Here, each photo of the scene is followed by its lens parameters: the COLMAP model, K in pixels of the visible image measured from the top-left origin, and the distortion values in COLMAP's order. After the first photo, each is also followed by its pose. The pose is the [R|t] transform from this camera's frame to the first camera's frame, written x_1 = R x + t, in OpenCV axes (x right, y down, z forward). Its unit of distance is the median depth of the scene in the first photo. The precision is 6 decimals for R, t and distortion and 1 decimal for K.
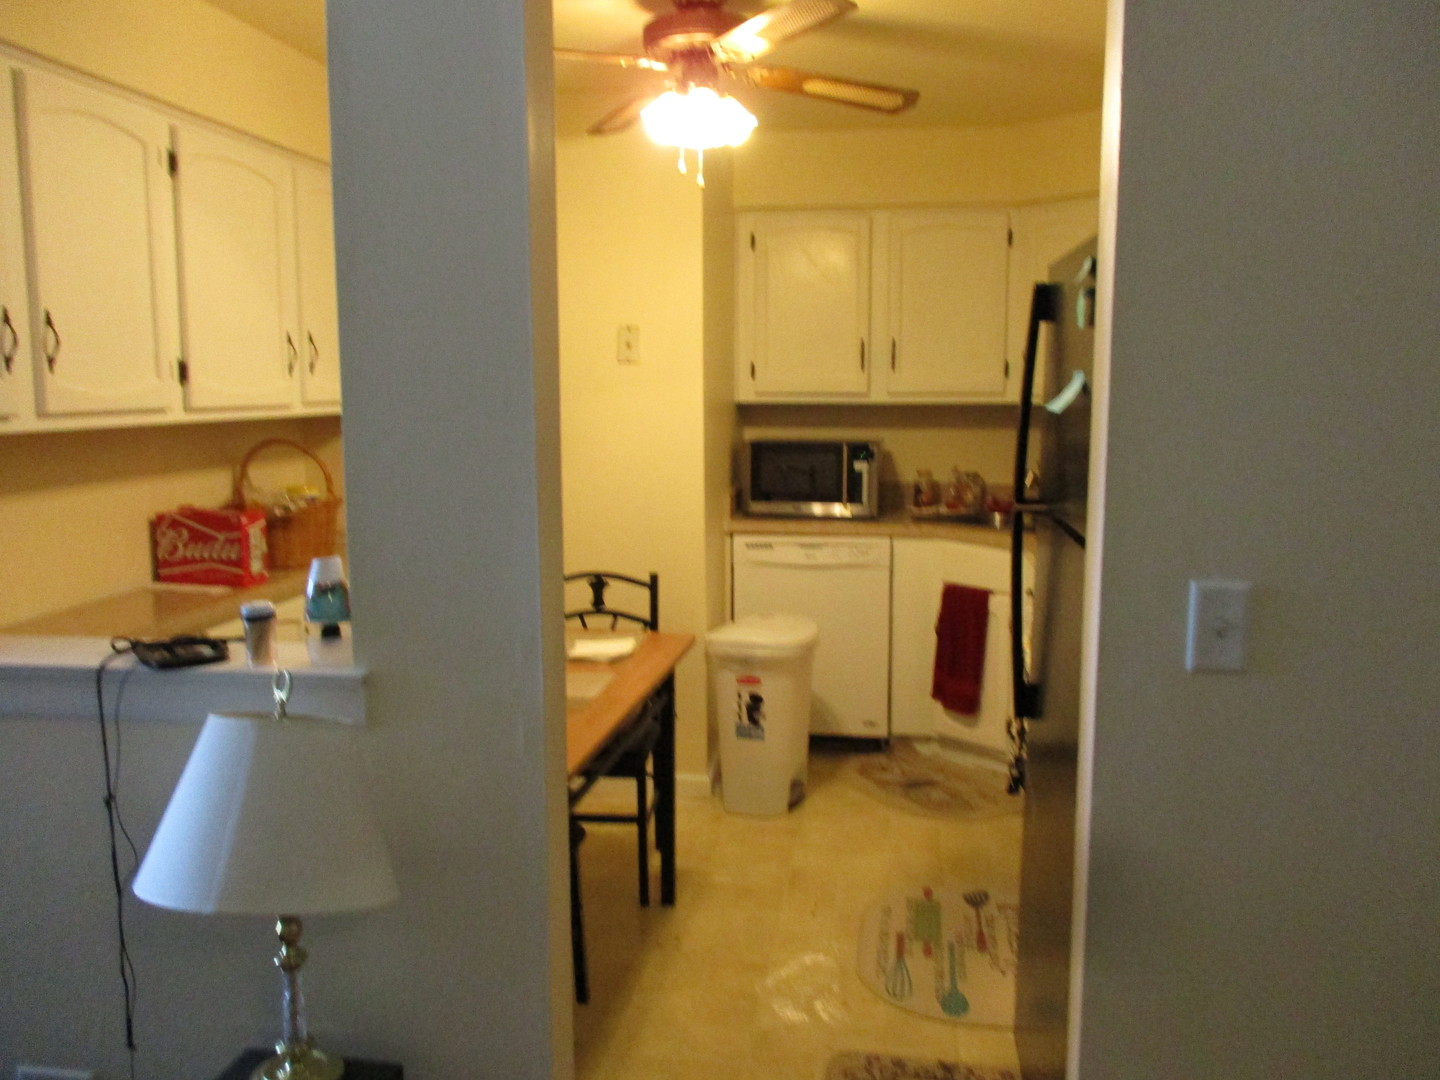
lens RADIAL K [[1230.2, 0, 711.9], [0, 1230.2, 536.2], [0, 0, 1]] dist [0.000024, 0.015095]
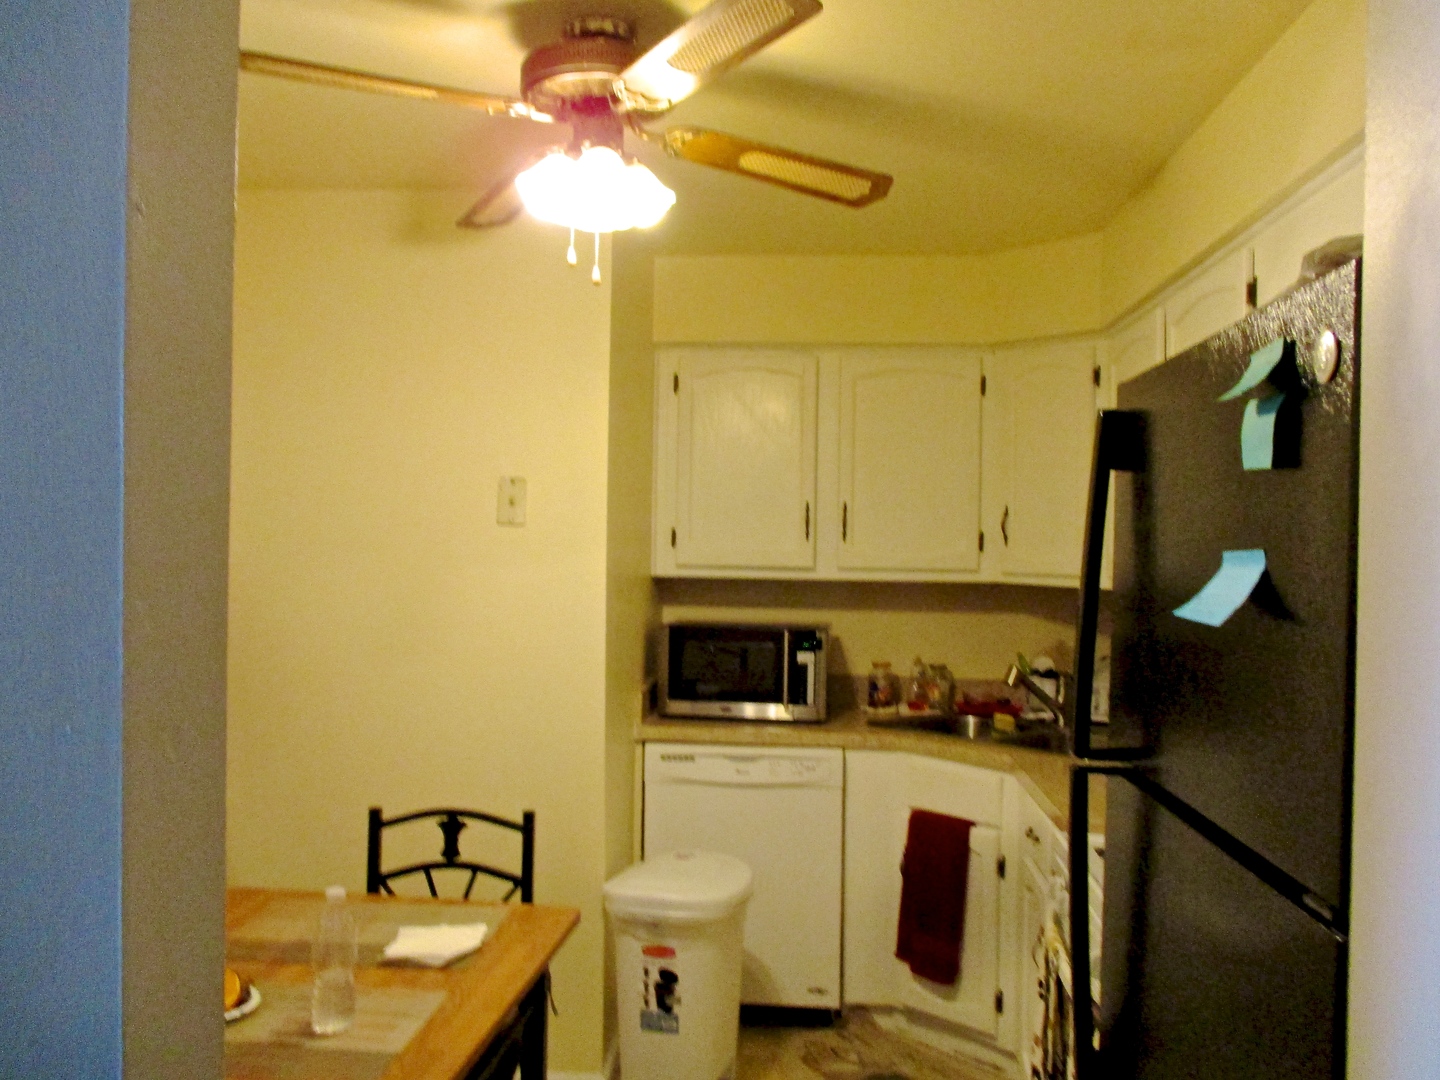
lens RADIAL K [[1230.2, 0, 719.5], [0, 1230.2, 541.4], [0, 0, 1]] dist [0.000024, 0.015095]
pose [[0.997895, 0.018103, 0.062266, 0.014367], [-0.009827, 0.991368, -0.130744, -0.028656], [-0.064096, 0.129856, 0.989459, 0.212722]]
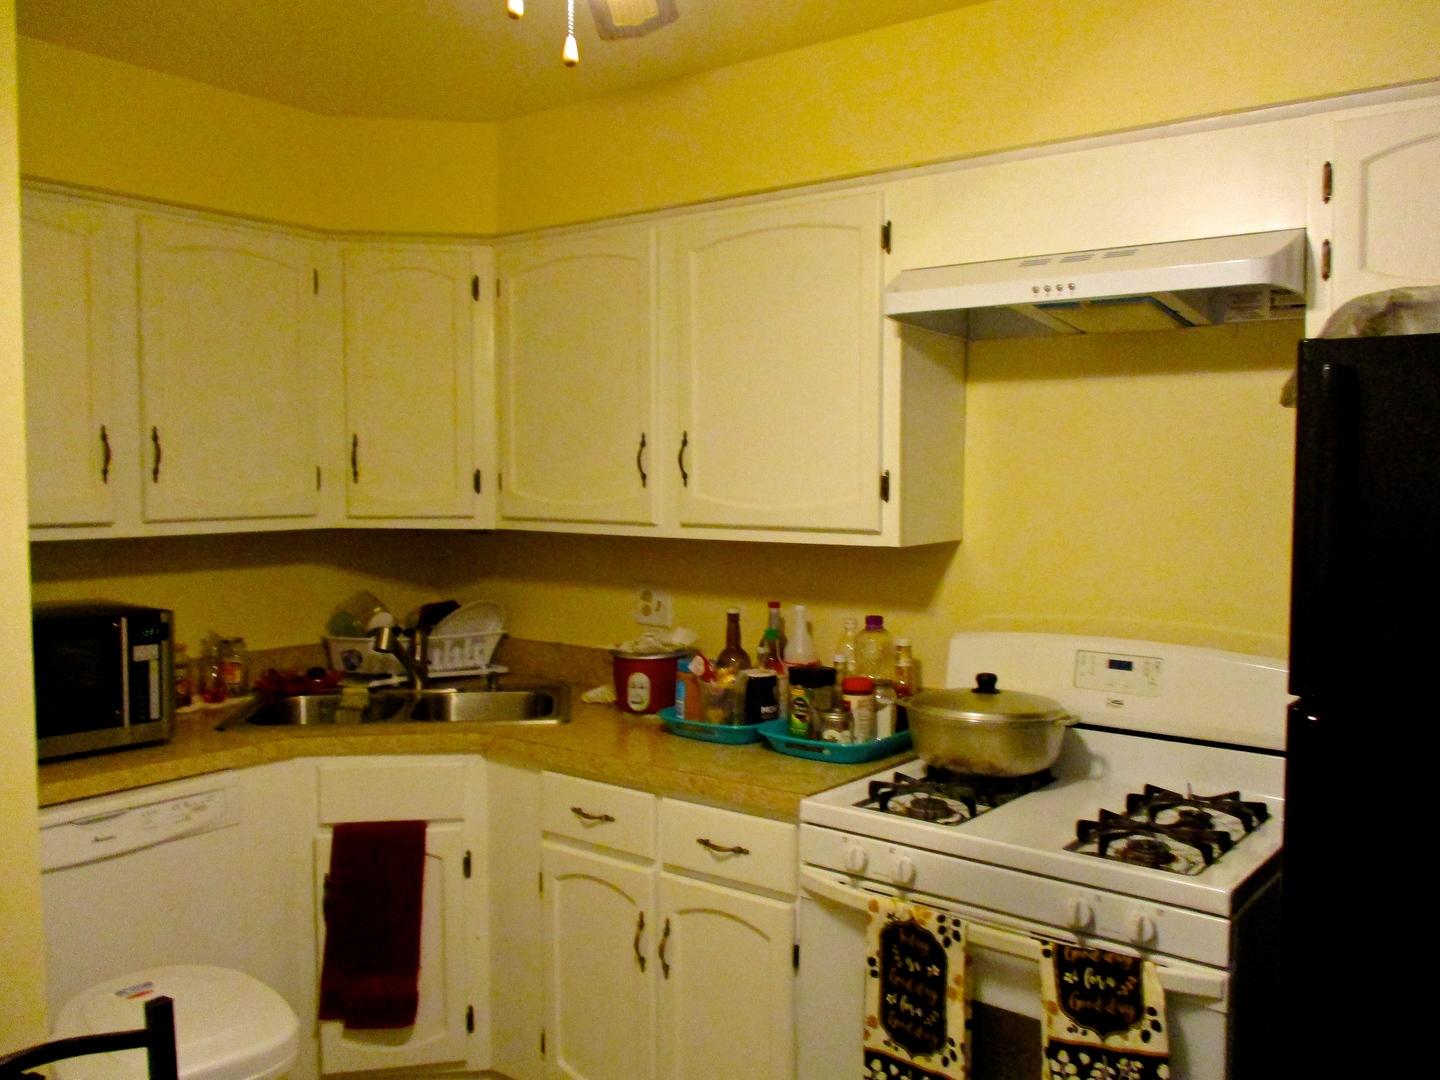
lens RADIAL K [[1230.2, 0, 722.4], [0, 1230.2, 541.6], [0, 0, 1]] dist [0.000024, 0.015095]
pose [[0.488372, -0.049724, 0.871218, -0.251235], [0.114363, 0.993411, -0.007410, -0.078520], [-0.865109, 0.103254, 0.490841, 0.533859]]
